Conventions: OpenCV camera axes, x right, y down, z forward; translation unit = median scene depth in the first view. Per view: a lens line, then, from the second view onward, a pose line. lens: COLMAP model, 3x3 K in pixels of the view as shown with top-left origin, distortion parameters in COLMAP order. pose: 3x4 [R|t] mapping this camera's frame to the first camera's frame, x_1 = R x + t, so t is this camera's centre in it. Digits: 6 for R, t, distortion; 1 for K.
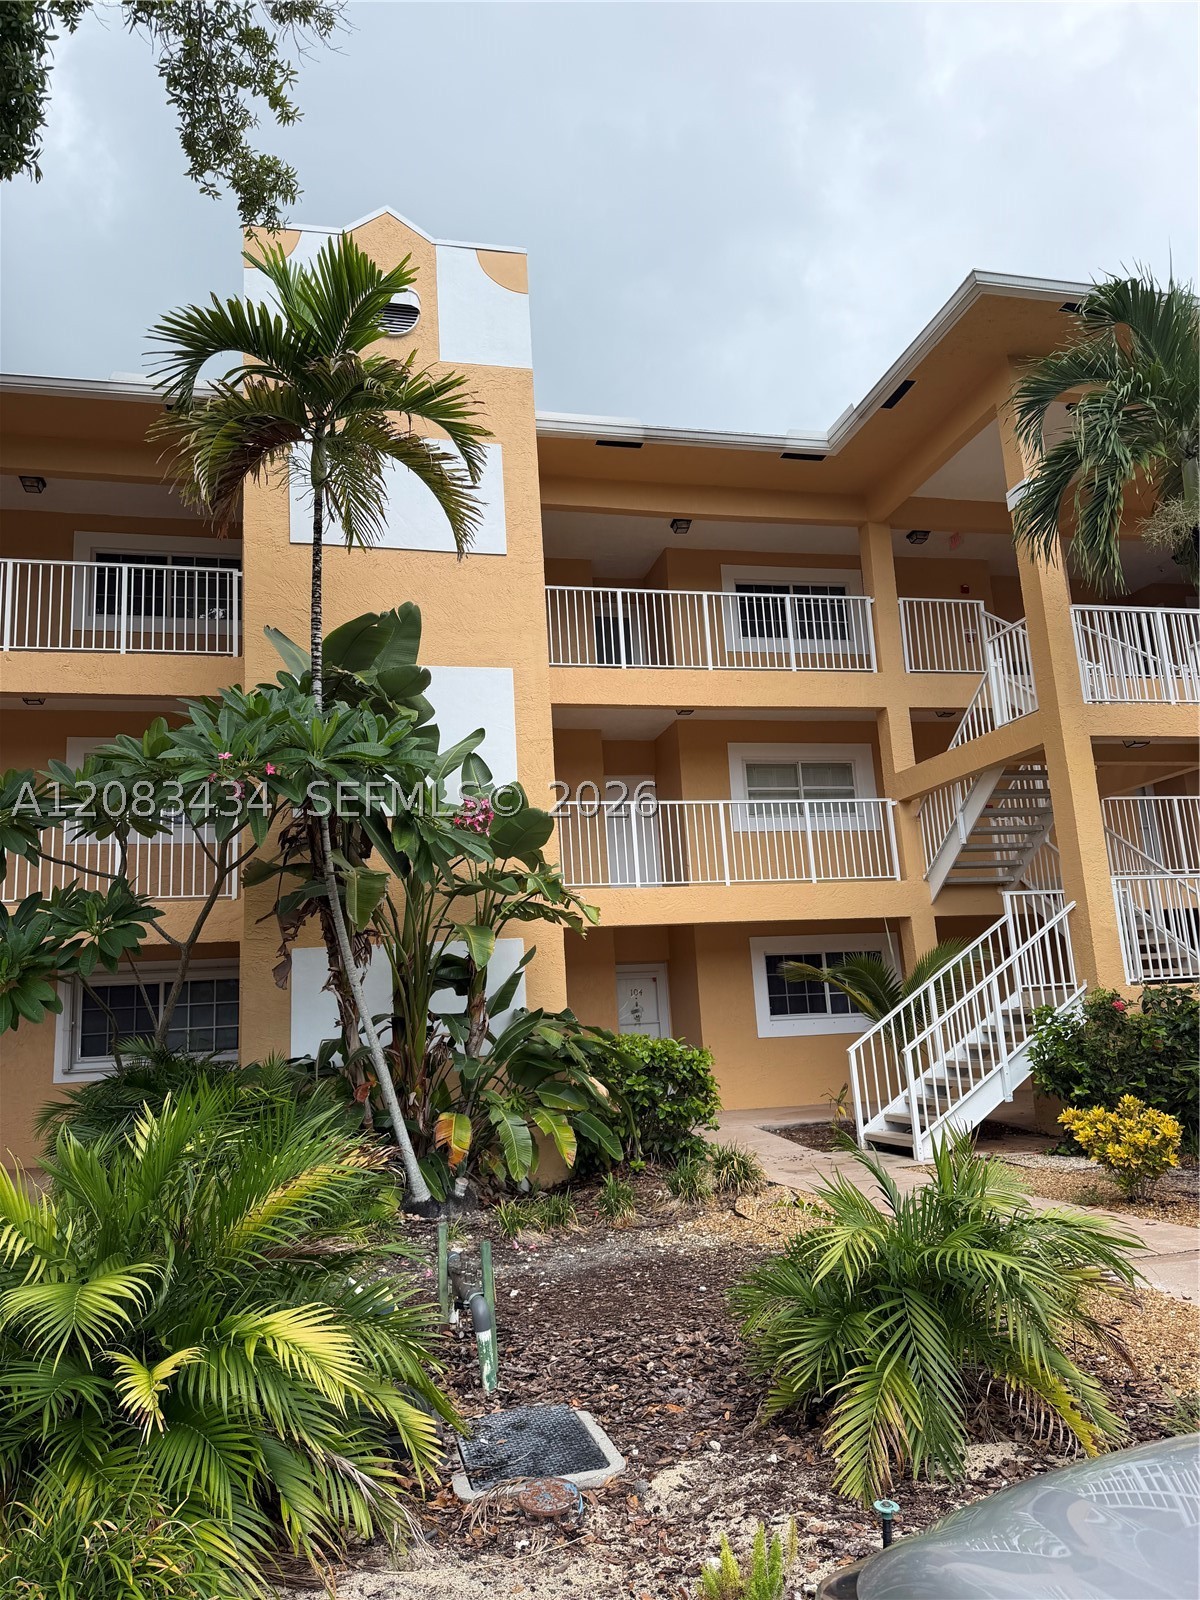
lens RADIAL K [[1141.0, 0, 595.7], [0, 1141.0, 791.1], [0, 0, 1]] dist [0.064259, -0.075277]
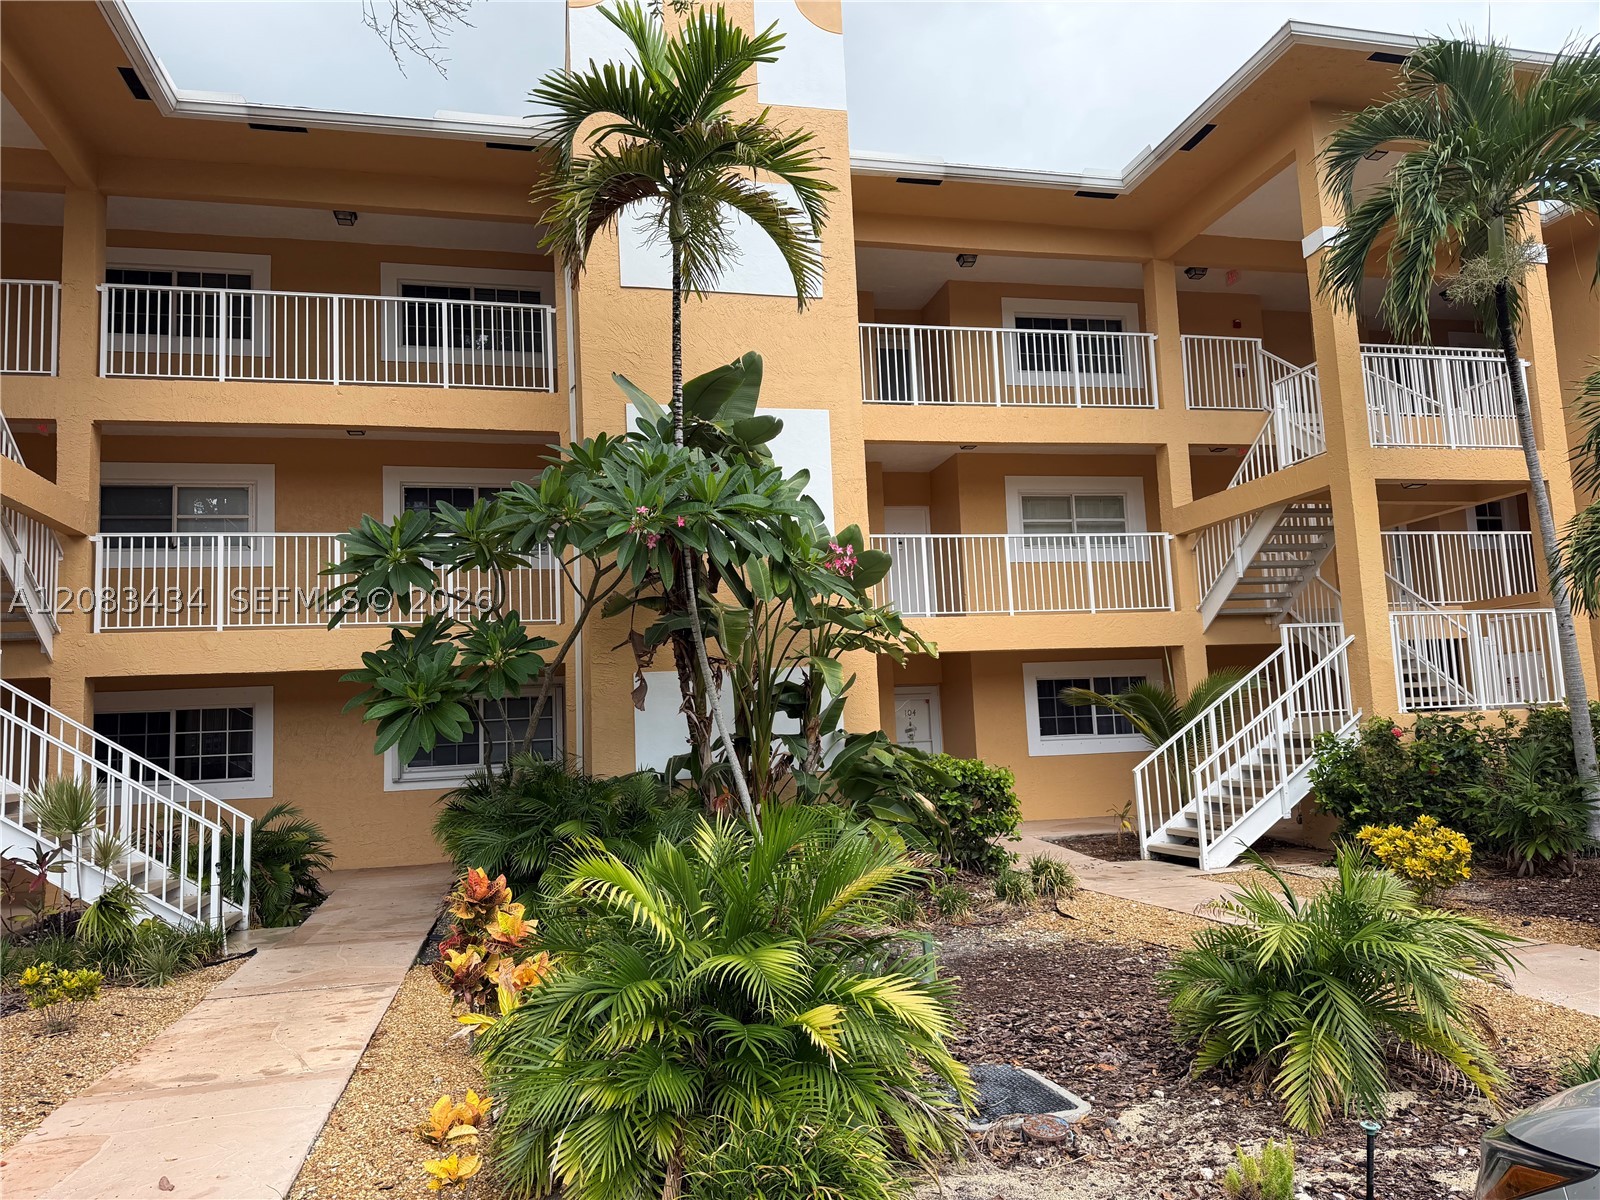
lens RADIAL K [[1141.0, 0, 808.0], [0, 1141.0, 608.7], [0, 0, 1]] dist [0.064259, -0.075277]
pose [[0.999946, 0.010117, 0.002352, -0.100928], [-0.010289, 0.995832, 0.090625, -0.022406], [-0.001425, -0.090644, 0.995882, -0.067995]]
